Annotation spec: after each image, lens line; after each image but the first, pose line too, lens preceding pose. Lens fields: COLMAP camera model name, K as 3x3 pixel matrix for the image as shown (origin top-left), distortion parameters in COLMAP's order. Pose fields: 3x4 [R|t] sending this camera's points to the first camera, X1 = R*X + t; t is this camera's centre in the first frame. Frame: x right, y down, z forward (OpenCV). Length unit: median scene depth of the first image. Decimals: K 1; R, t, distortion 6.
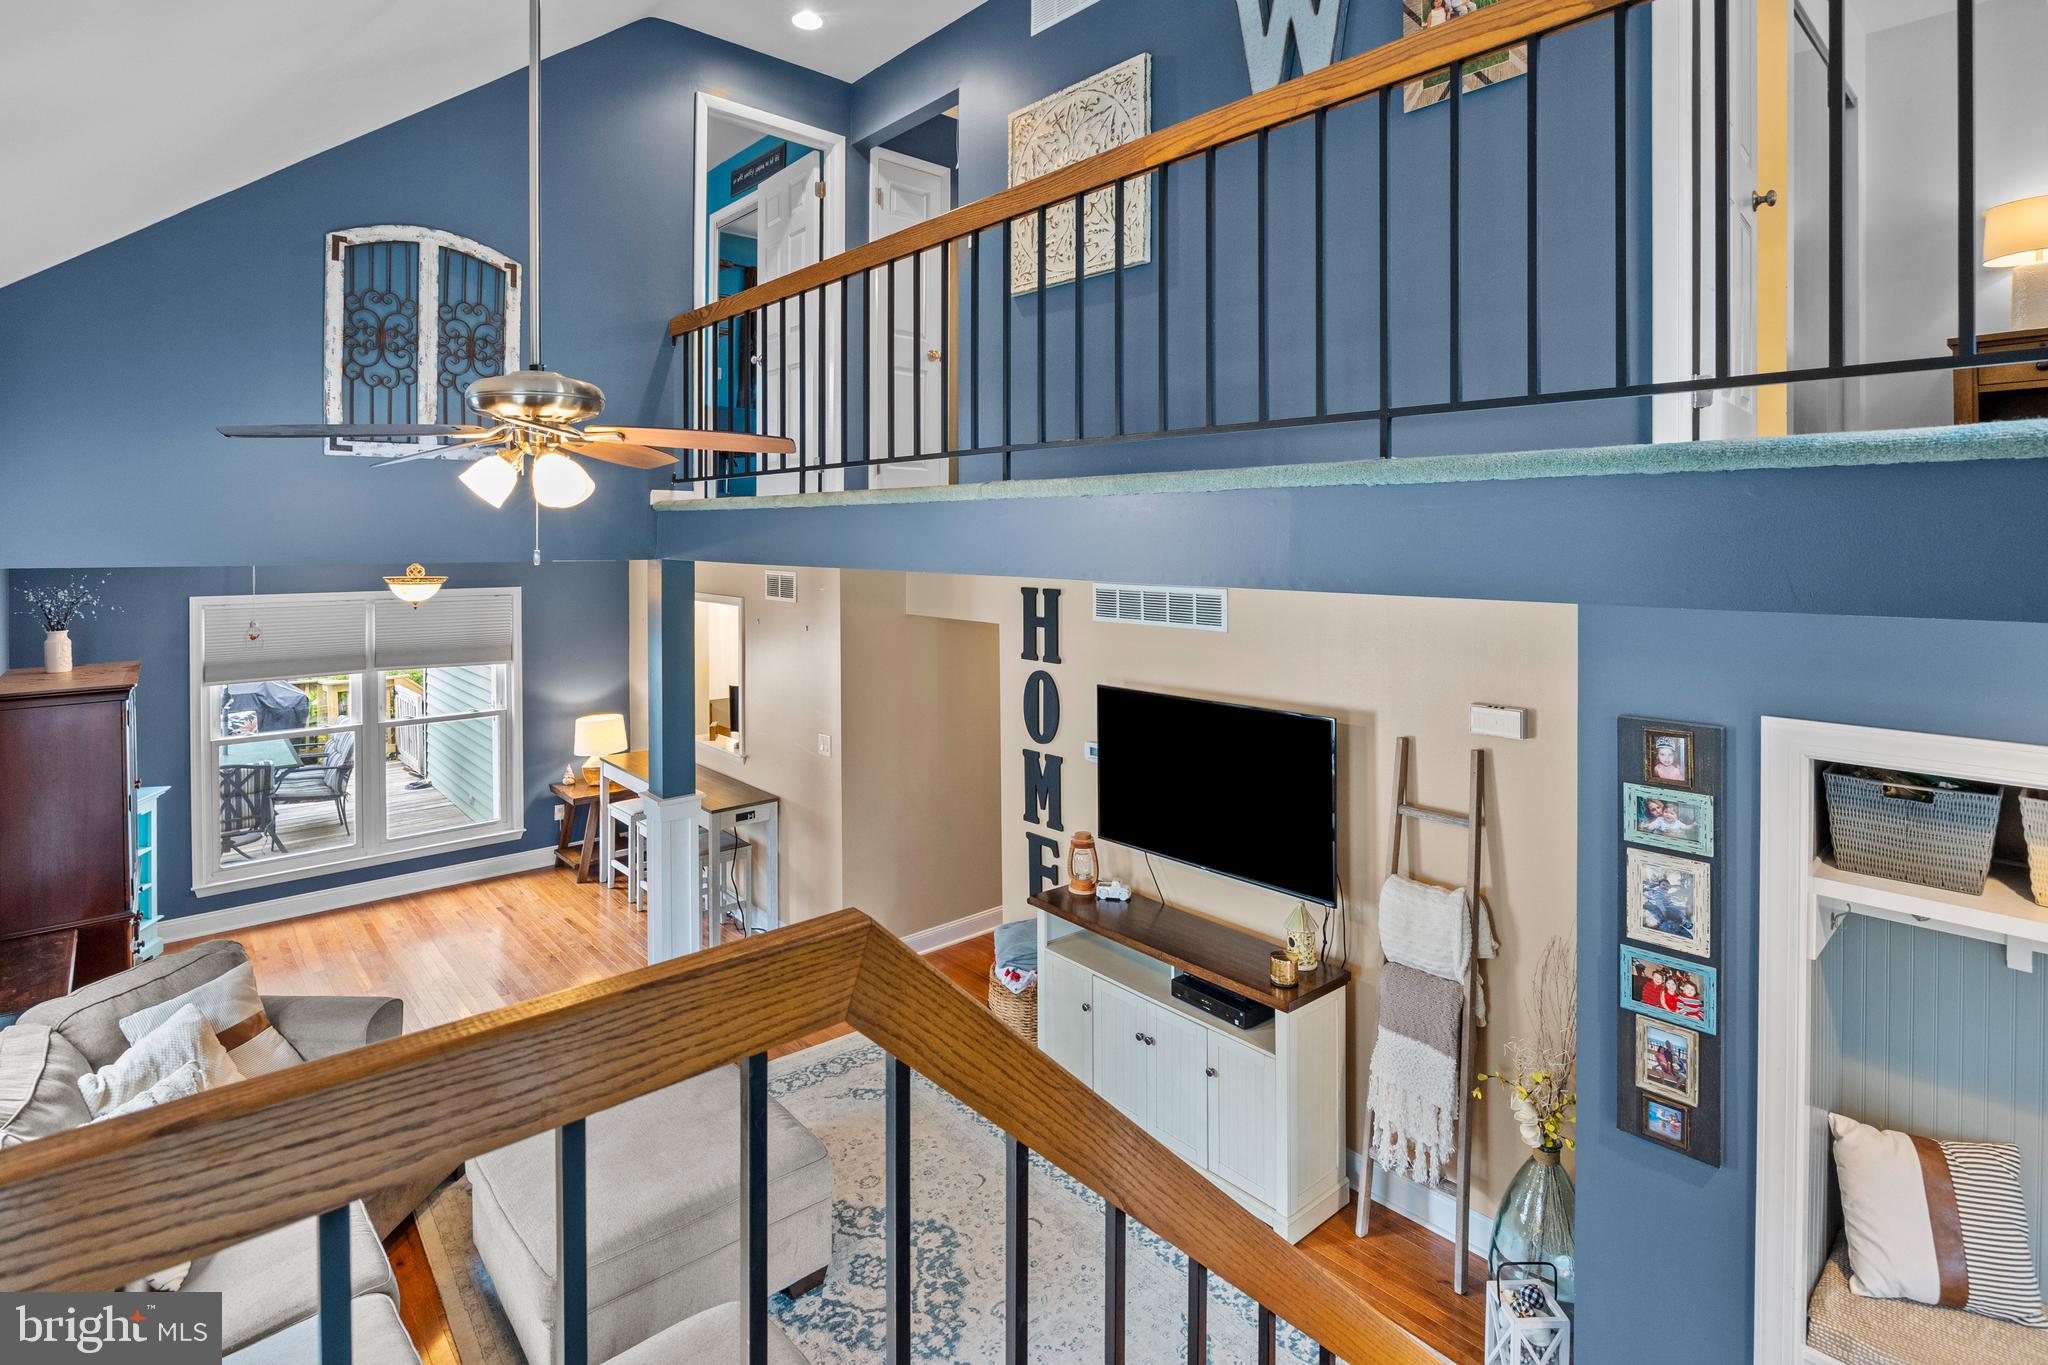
lens RADIAL K [[1025.3, 0, 1017.4], [0, 1025.3, 538.5], [0, 0, 1]] dist [-0.000934, -0.000085]
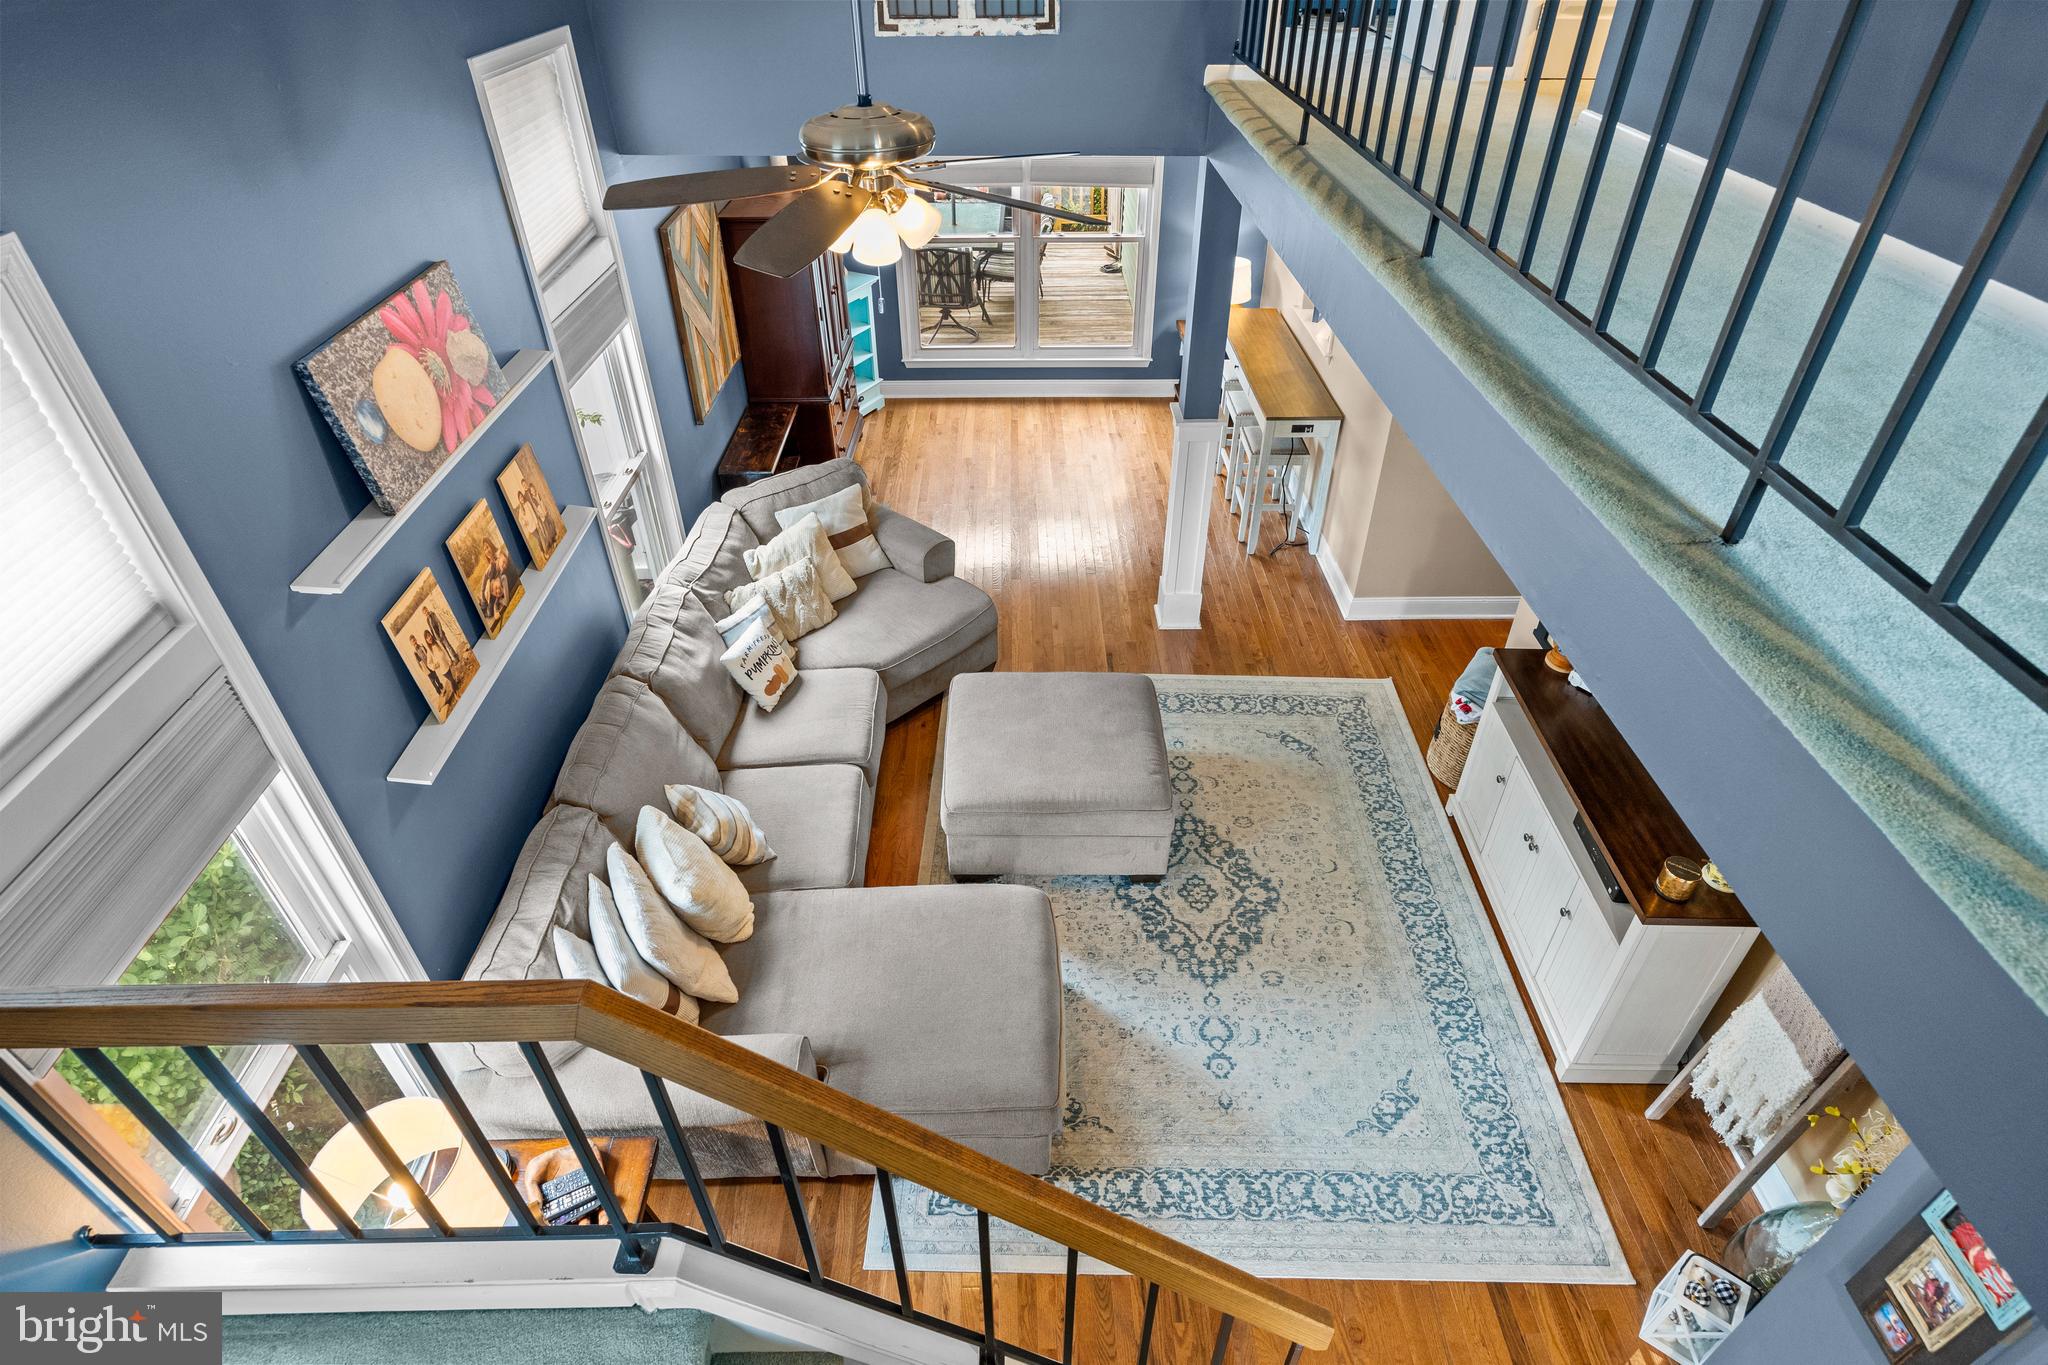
lens RADIAL K [[1076.7, 0, 1023.1], [0, 1076.7, 683.8], [0, 0, 1]] dist [-0.000313, 0.001622]
pose [[0.759781, 0.395349, -0.516171, 0.253406], [-0.005733, 0.797933, 0.602719, -0.243051], [0.650154, -0.454975, 0.608520, 0.197500]]
